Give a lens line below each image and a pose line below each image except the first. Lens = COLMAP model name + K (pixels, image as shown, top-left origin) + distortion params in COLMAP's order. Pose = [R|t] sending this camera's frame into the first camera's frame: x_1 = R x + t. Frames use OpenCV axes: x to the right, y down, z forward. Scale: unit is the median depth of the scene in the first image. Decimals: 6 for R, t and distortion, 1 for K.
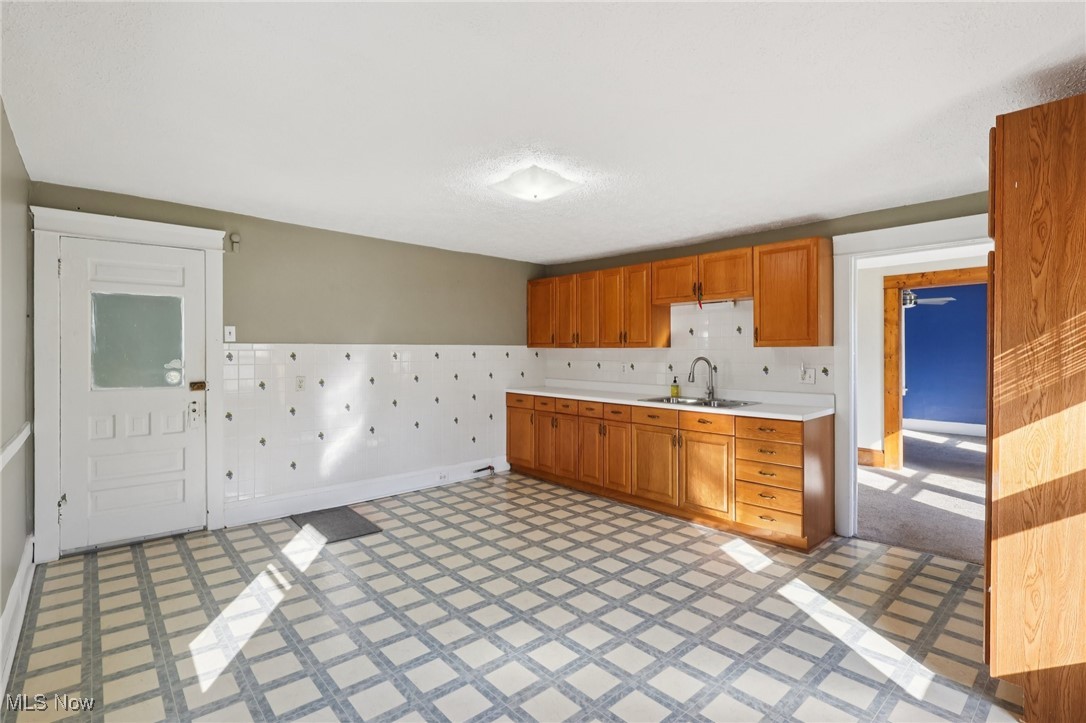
lens RADIAL K [[505.1, 0, 542.3], [0, 505.1, 356.2], [0, 0, 1]] dist [0.000230, 0.000476]
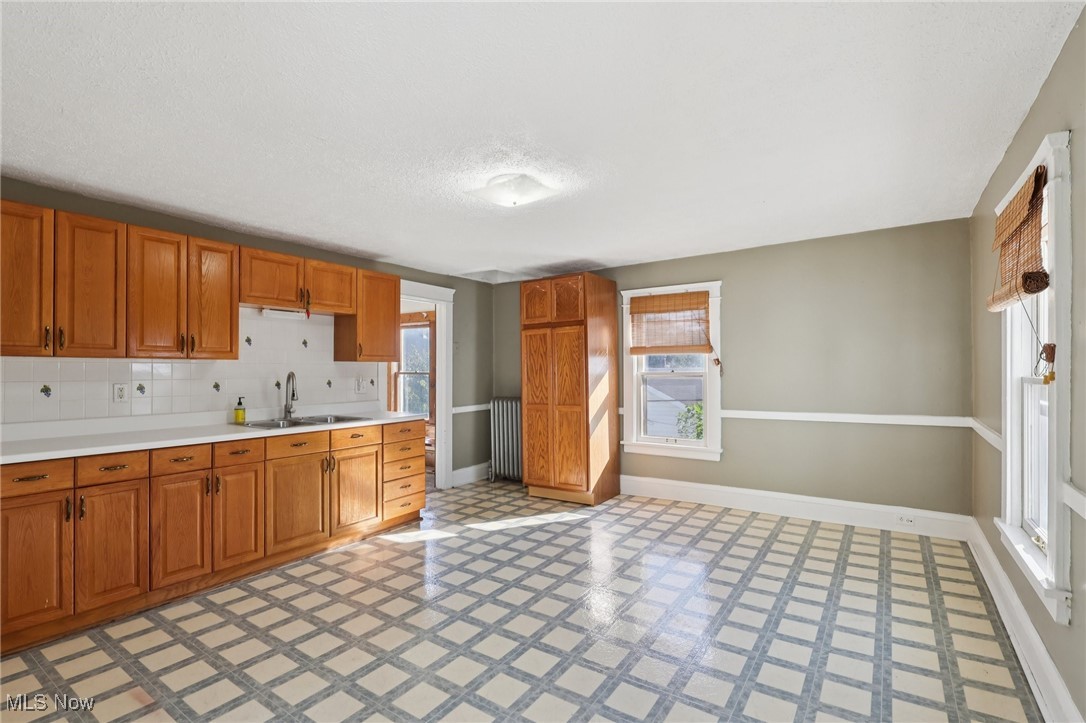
lens RADIAL K [[505.1, 0, 542.3], [0, 505.1, 356.2], [0, 0, 1]] dist [0.000230, 0.000476]
pose [[-0.229648, 0.020272, 0.973063, -0.783735], [0.008326, 0.999787, -0.018864, -0.005067], [-0.973238, 0.003769, -0.229768, 0.938516]]
